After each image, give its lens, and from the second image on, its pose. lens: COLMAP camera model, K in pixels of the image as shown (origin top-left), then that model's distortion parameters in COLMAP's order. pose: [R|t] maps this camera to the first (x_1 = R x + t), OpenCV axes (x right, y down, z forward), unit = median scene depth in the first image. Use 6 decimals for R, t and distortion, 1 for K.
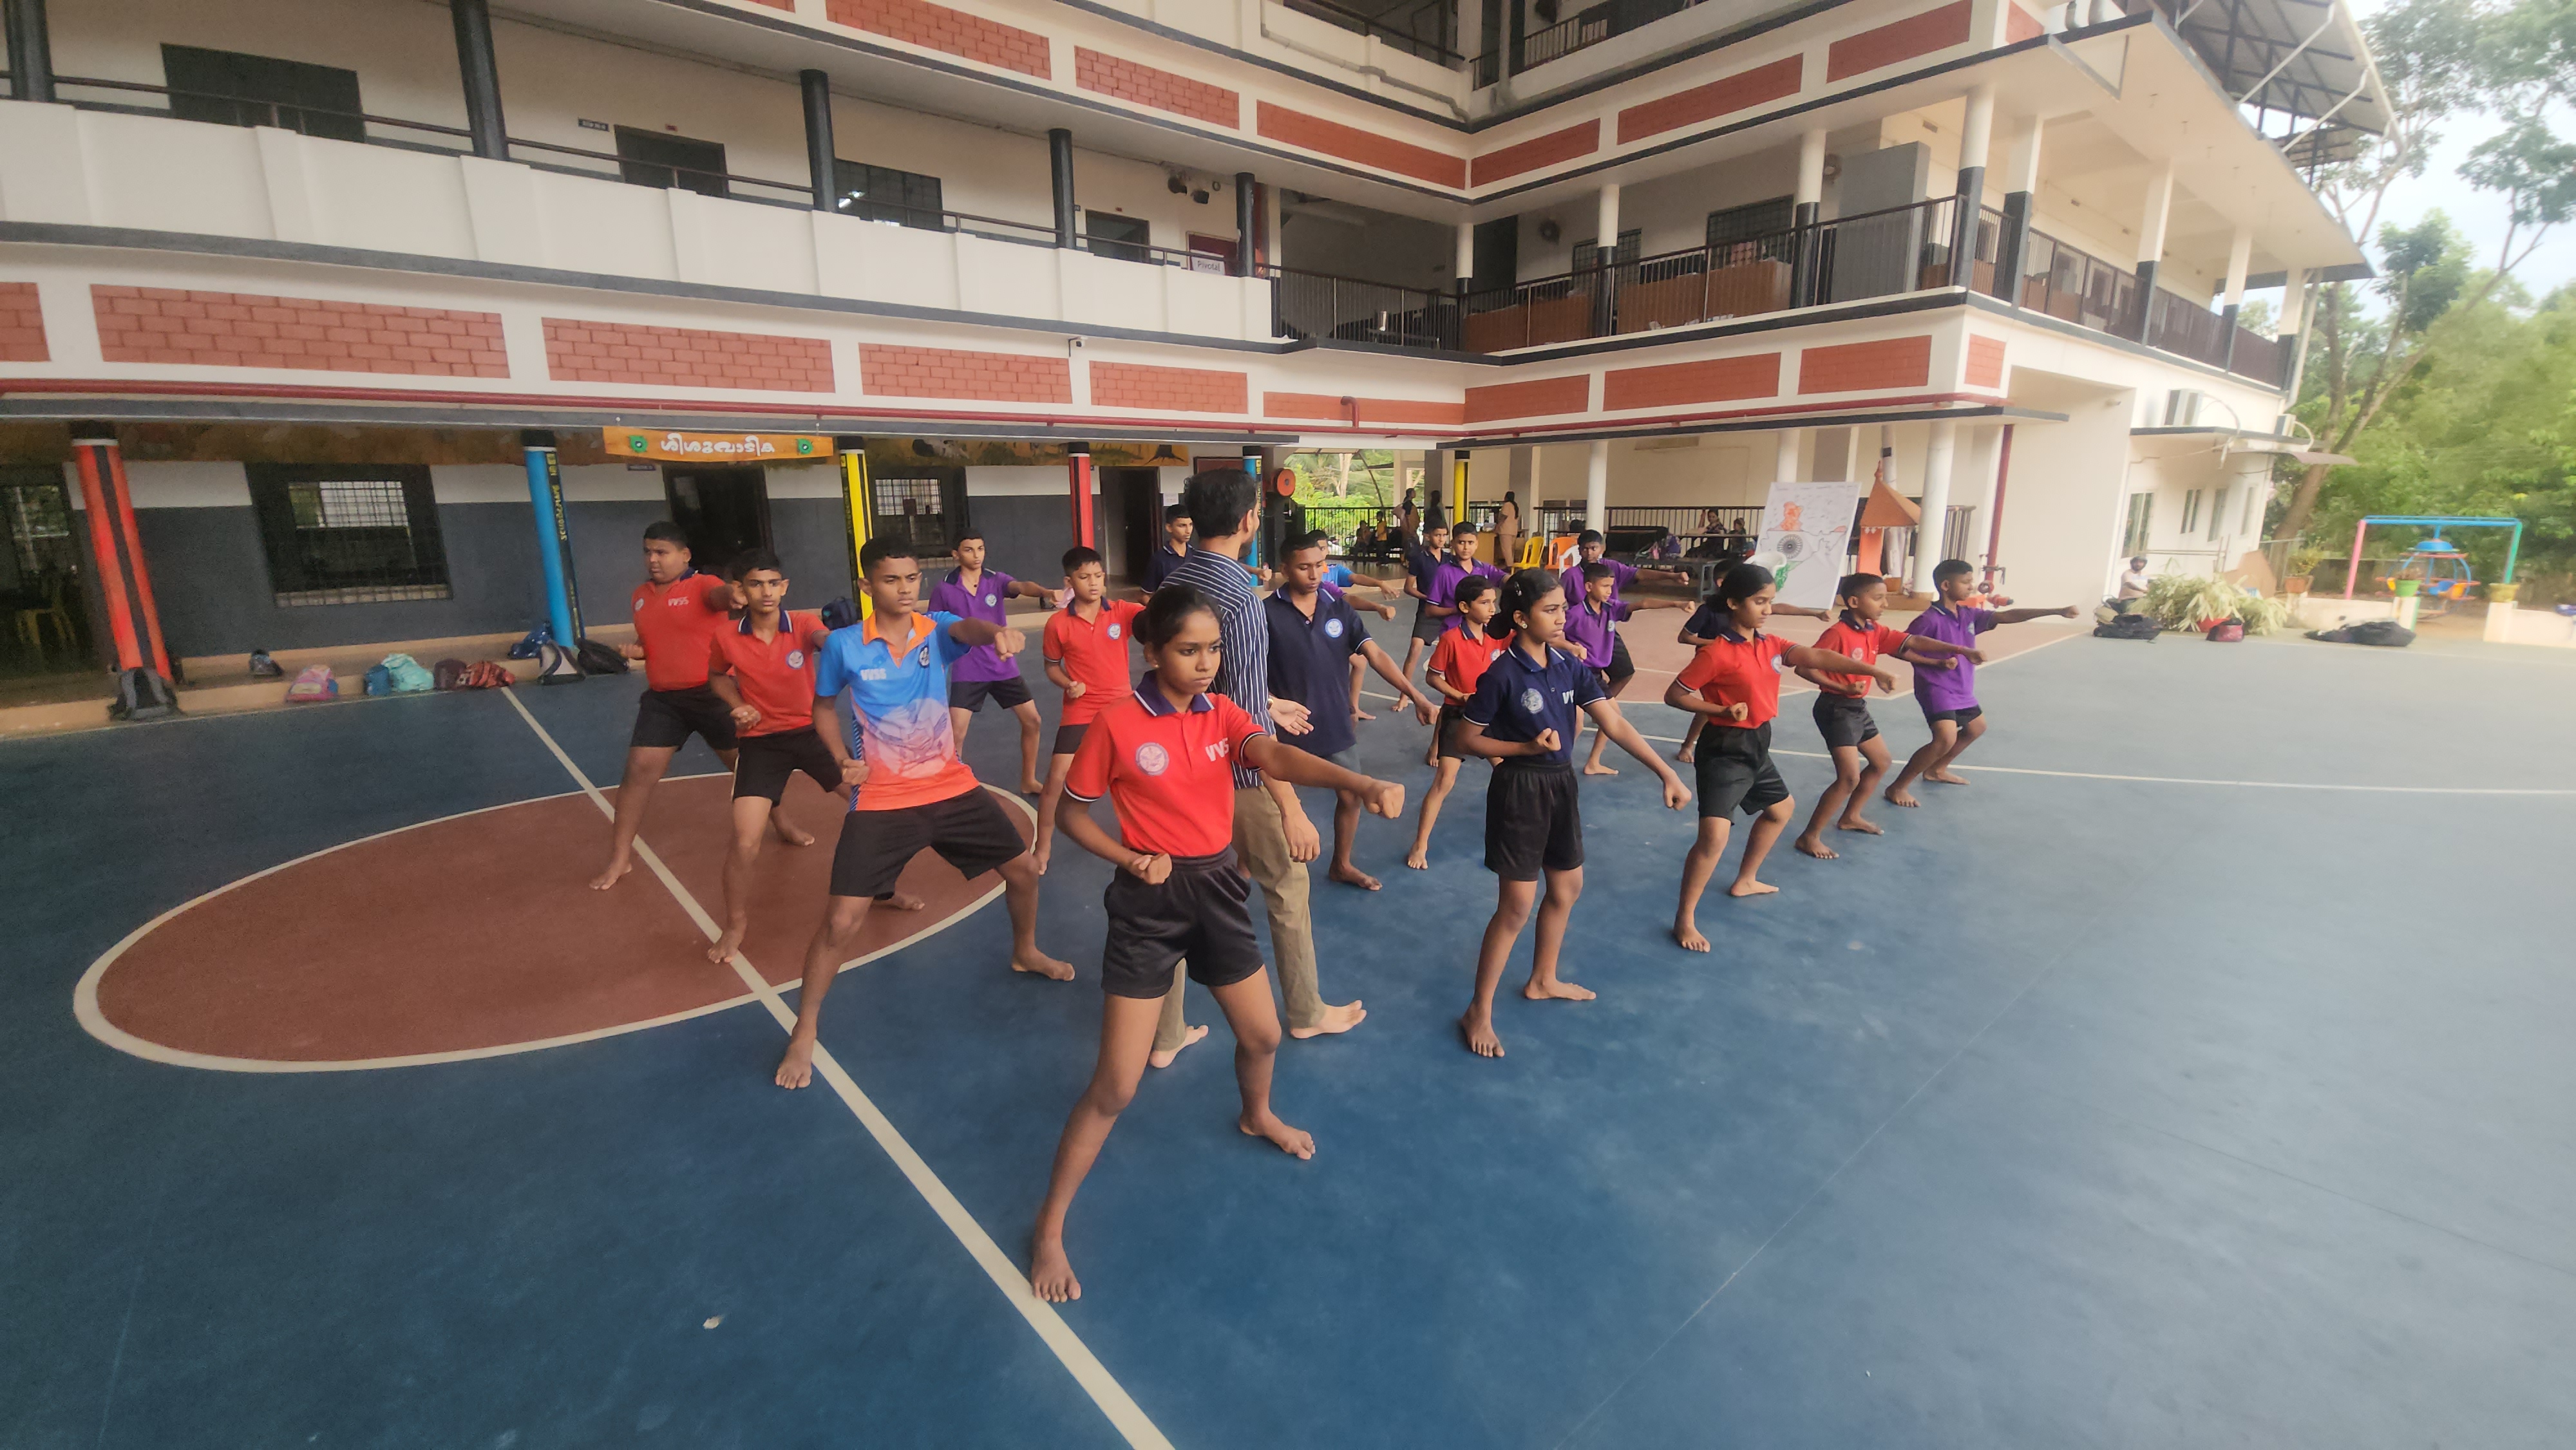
lens RADIAL K [[1043.3, 0, 1272.9], [0, 1043.3, 723.5], [0, 0, 1]] dist [0.007848, -0.005797]
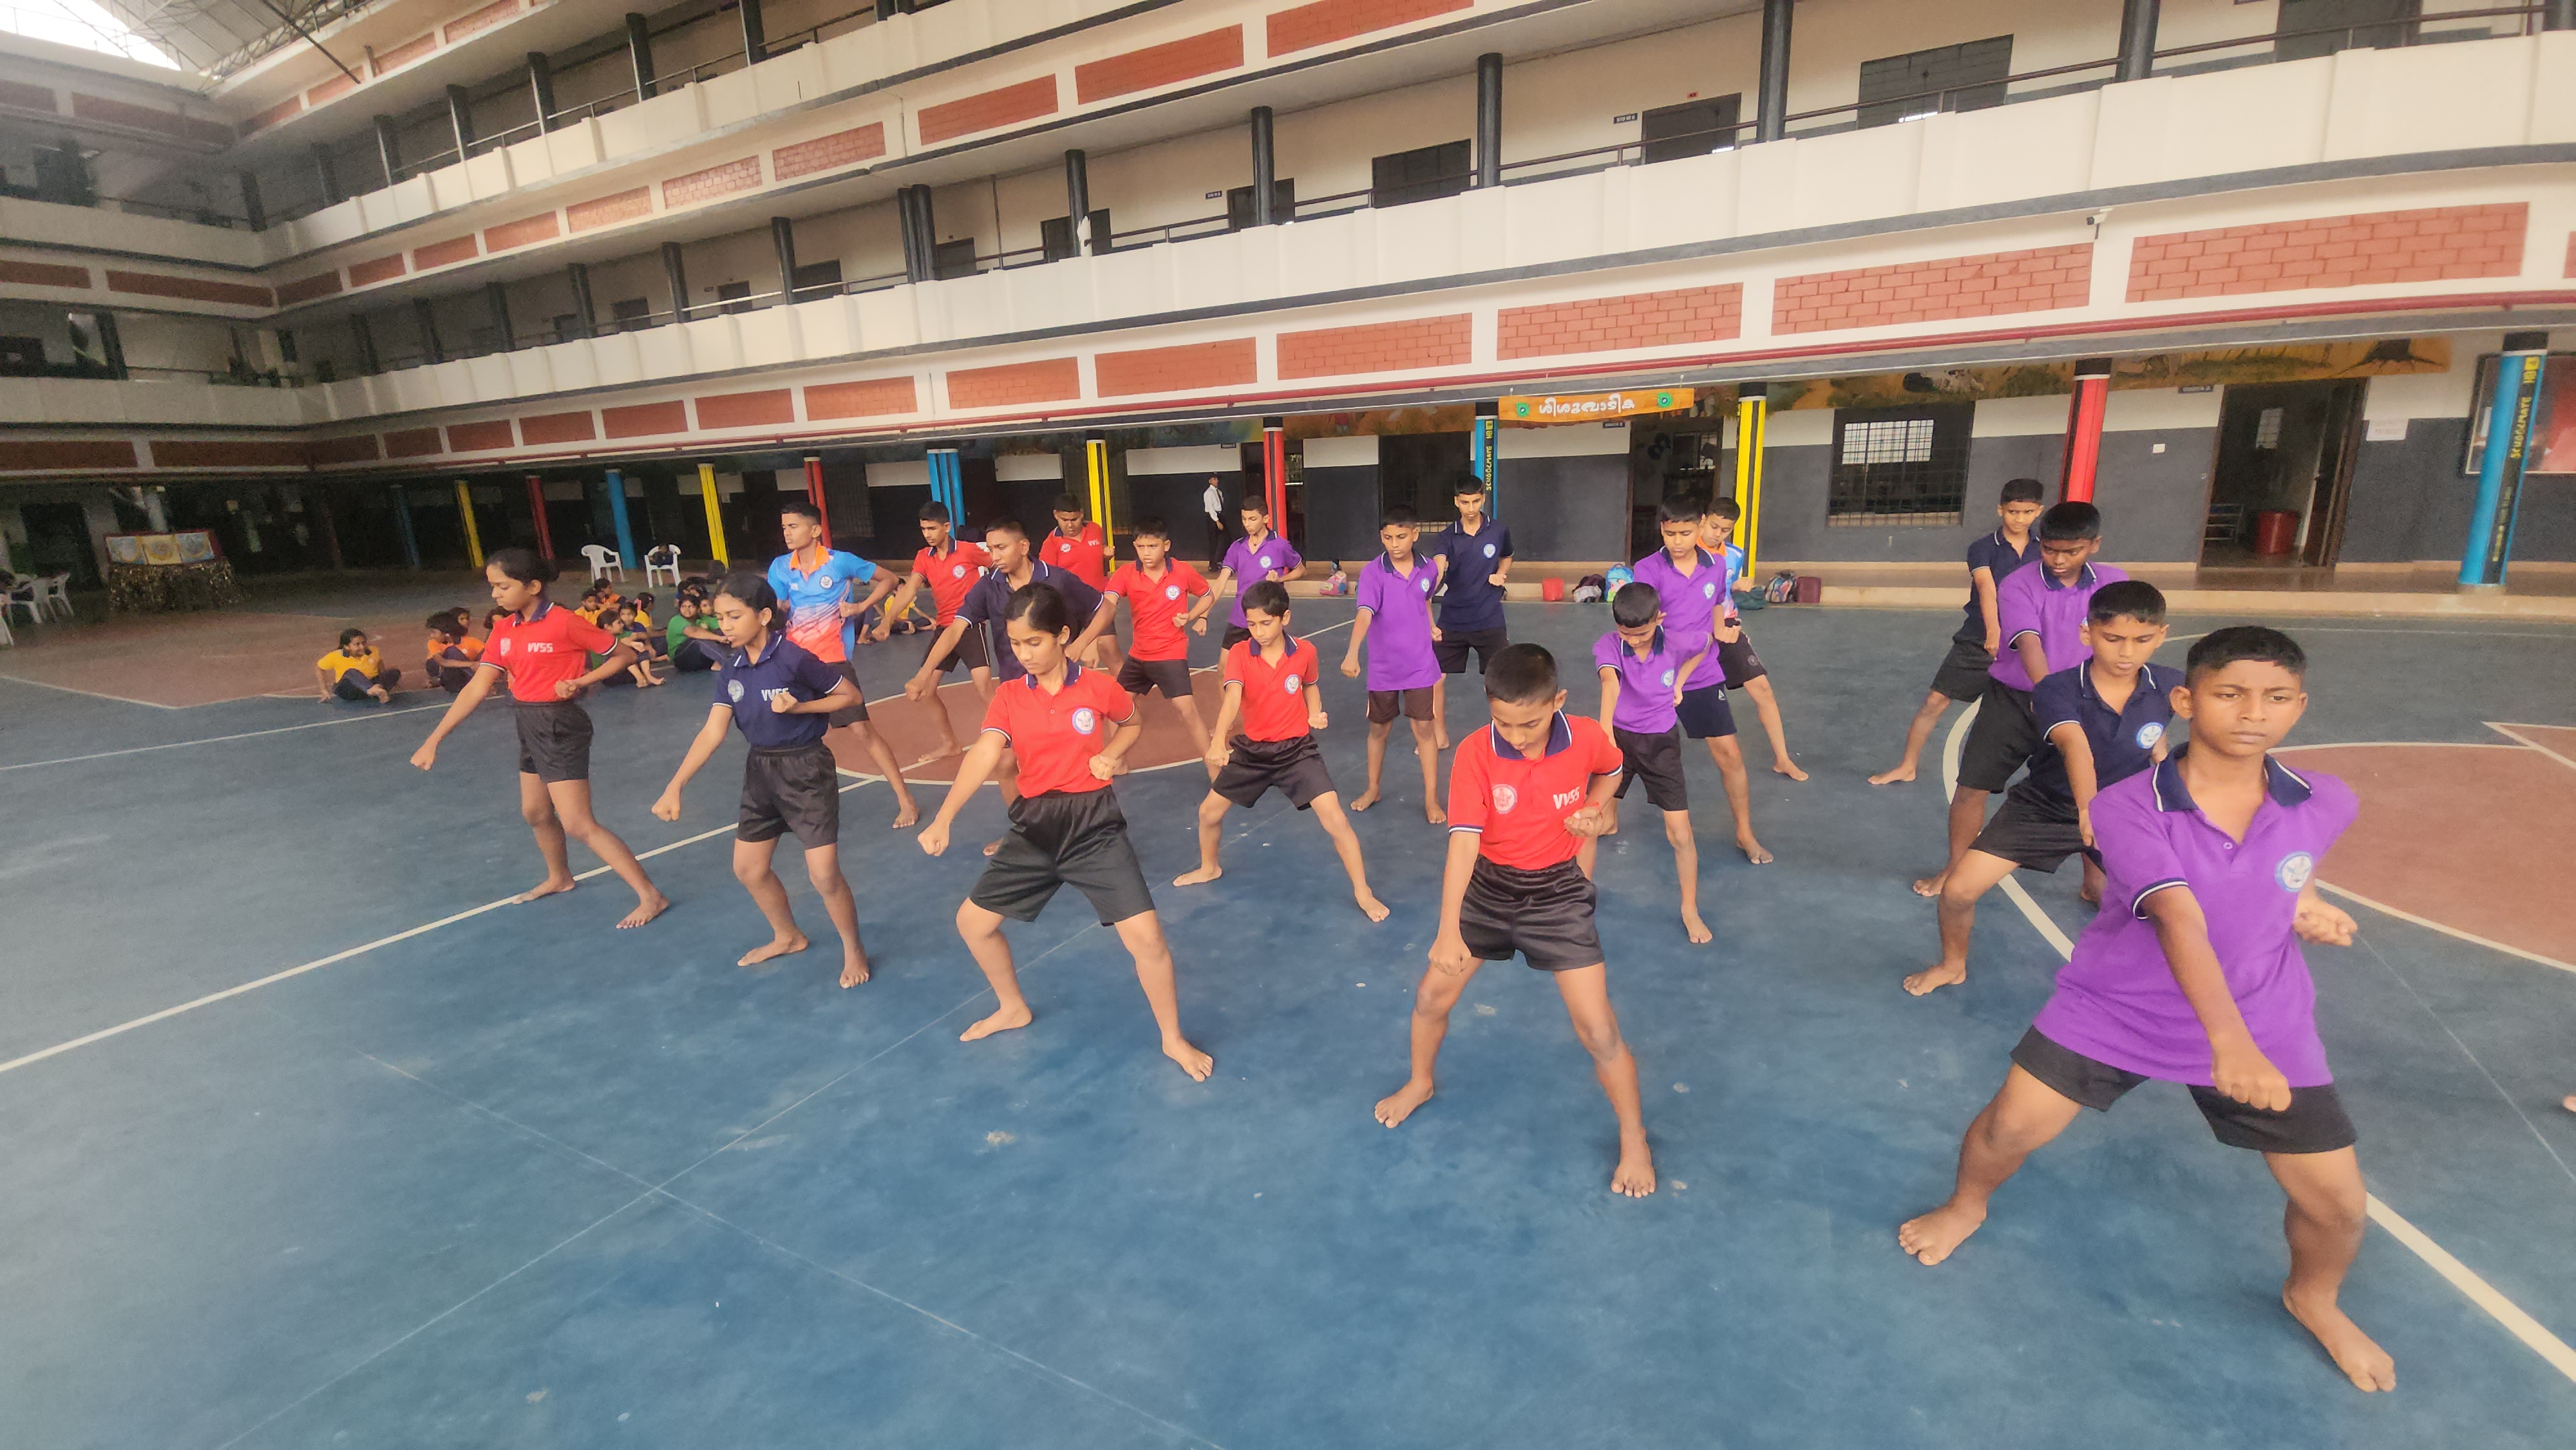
lens RADIAL K [[1041.2, 0, 1291.0], [0, 1041.2, 728.2], [0, 0, 1]] dist [0.006041, -0.000355]
pose [[0.377149, 0.221381, -0.899305, 0.325585], [-0.165306, 0.971510, 0.169830, -0.055461], [0.911281, 0.084609, 0.403000, 0.237194]]
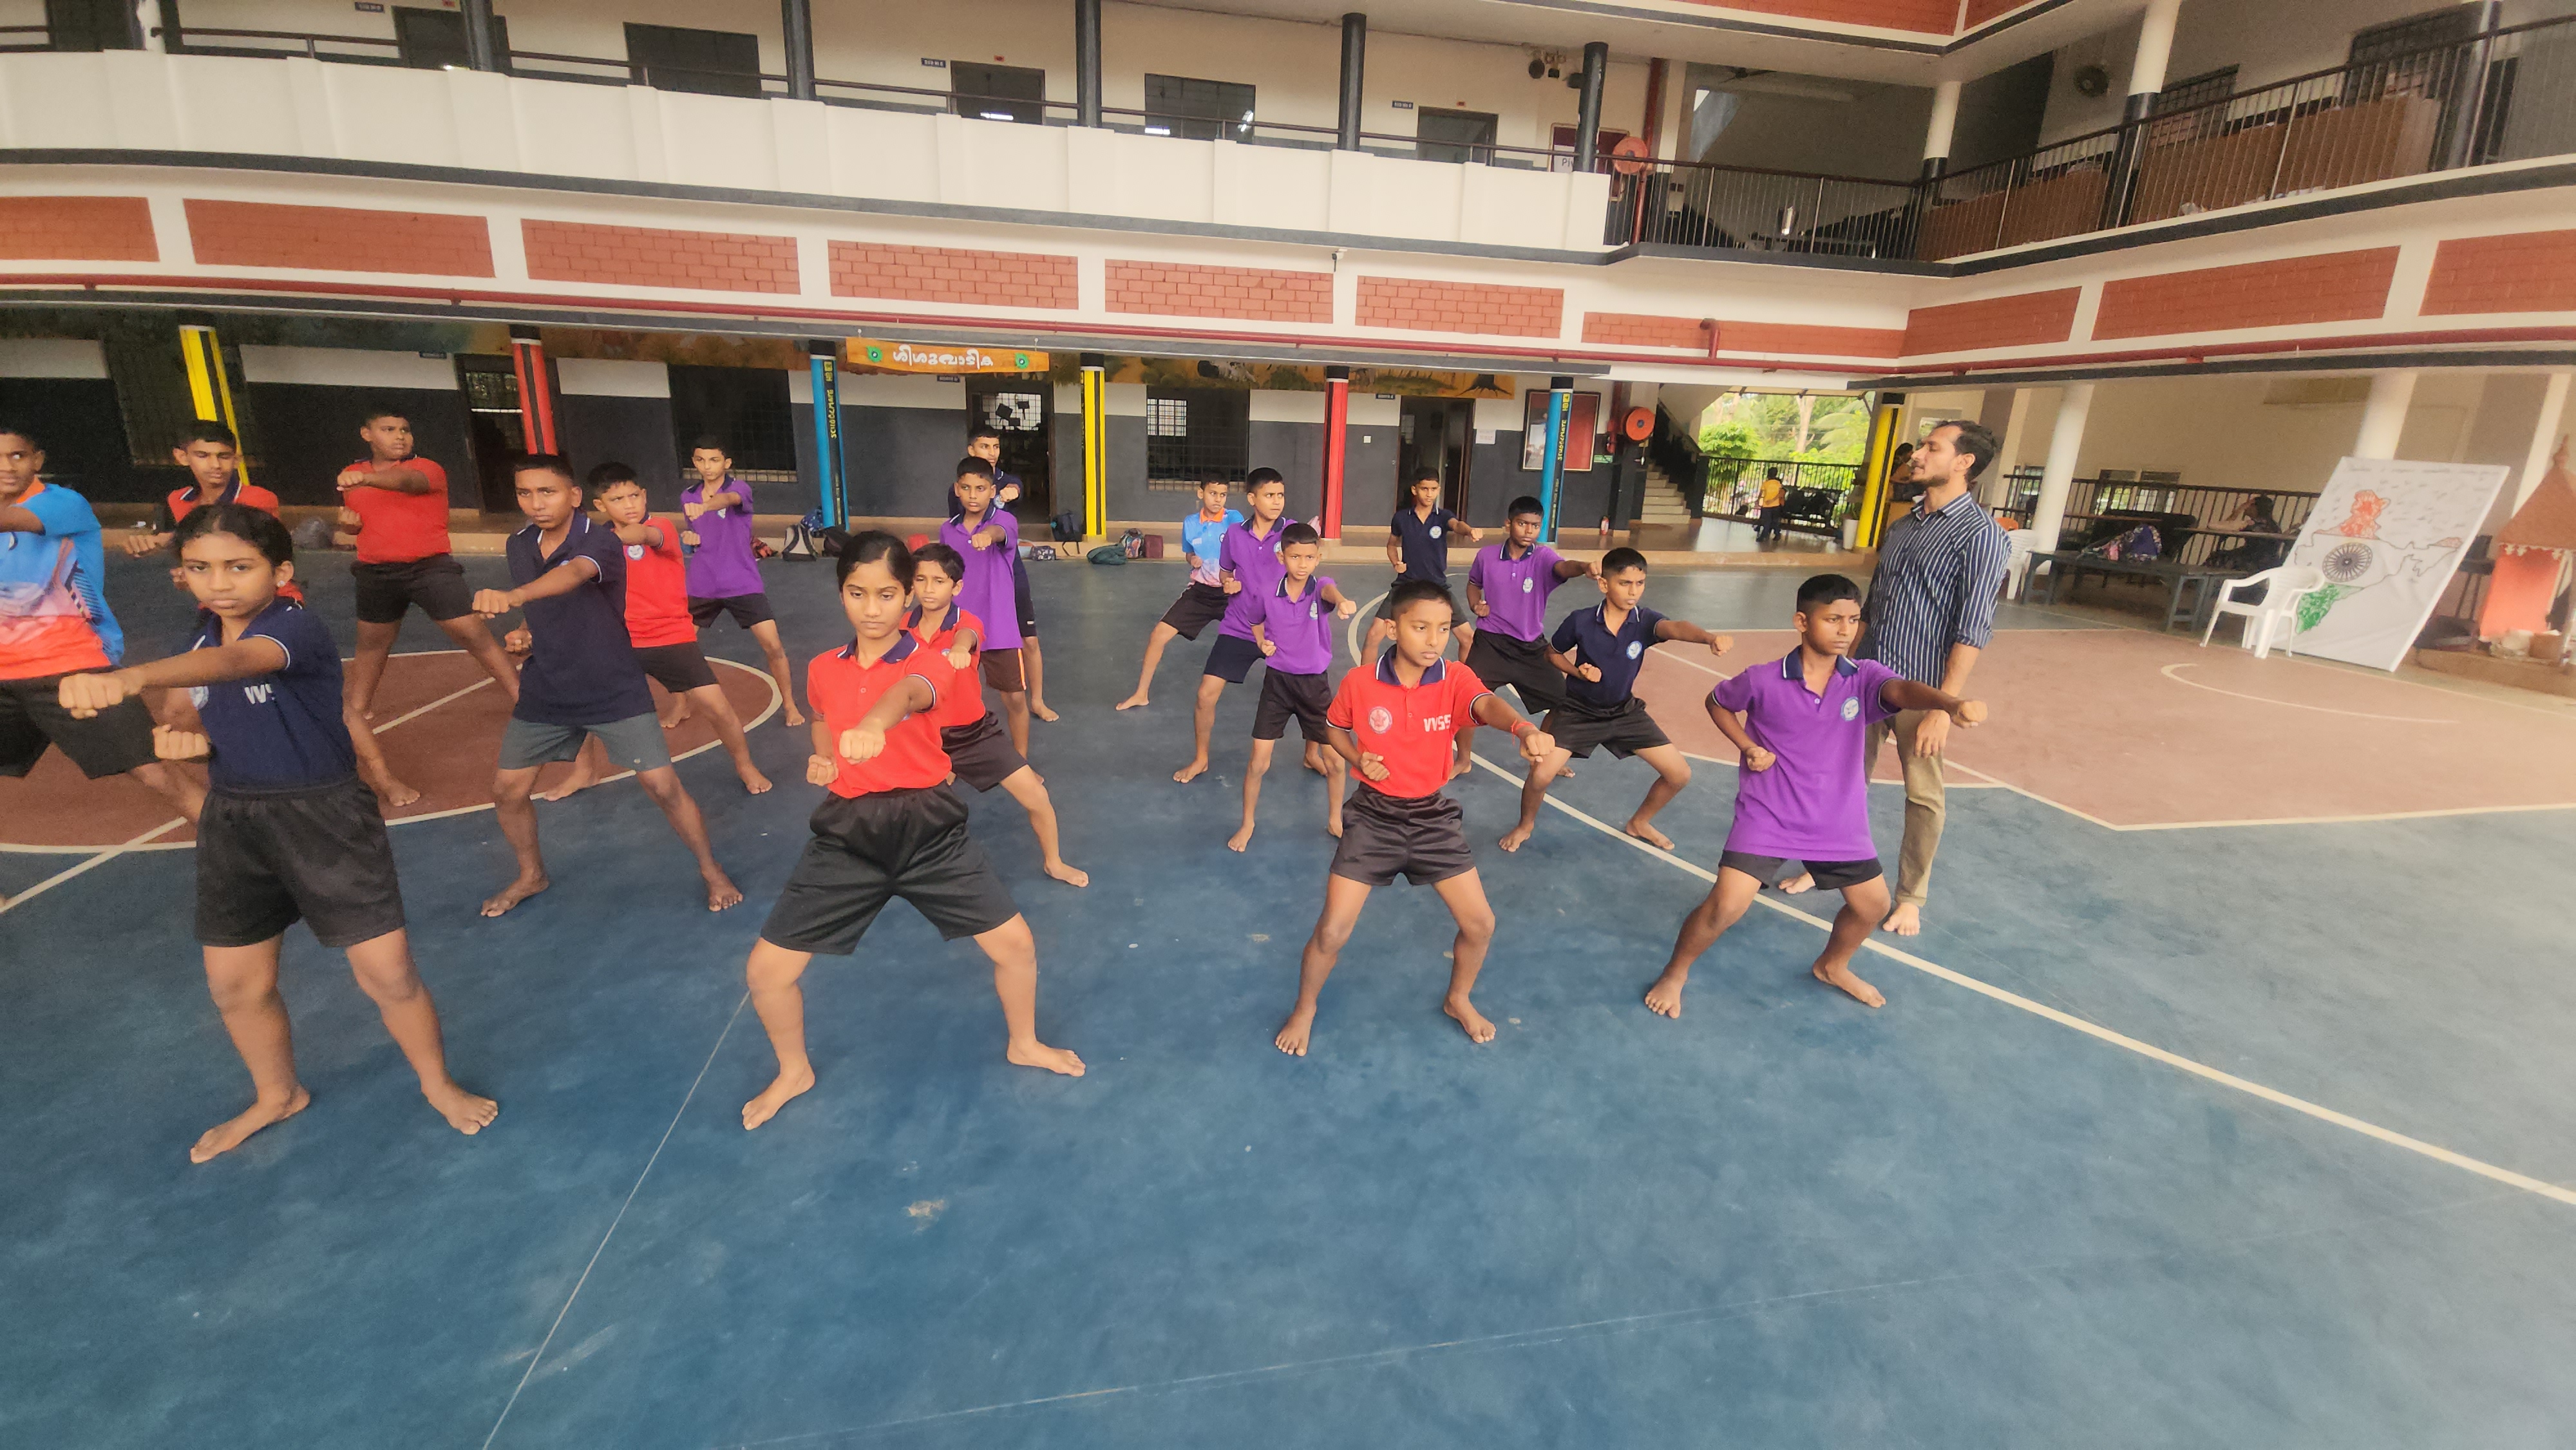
lens RADIAL K [[1043.3, 0, 1272.9], [0, 1043.3, 723.5], [0, 0, 1]] dist [0.007848, -0.005797]
pose [[0.871080, 0.178929, -0.457388, 0.256375], [-0.152957, 0.983794, 0.093557, -0.037031], [0.466716, -0.011535, 0.884332, 0.157008]]
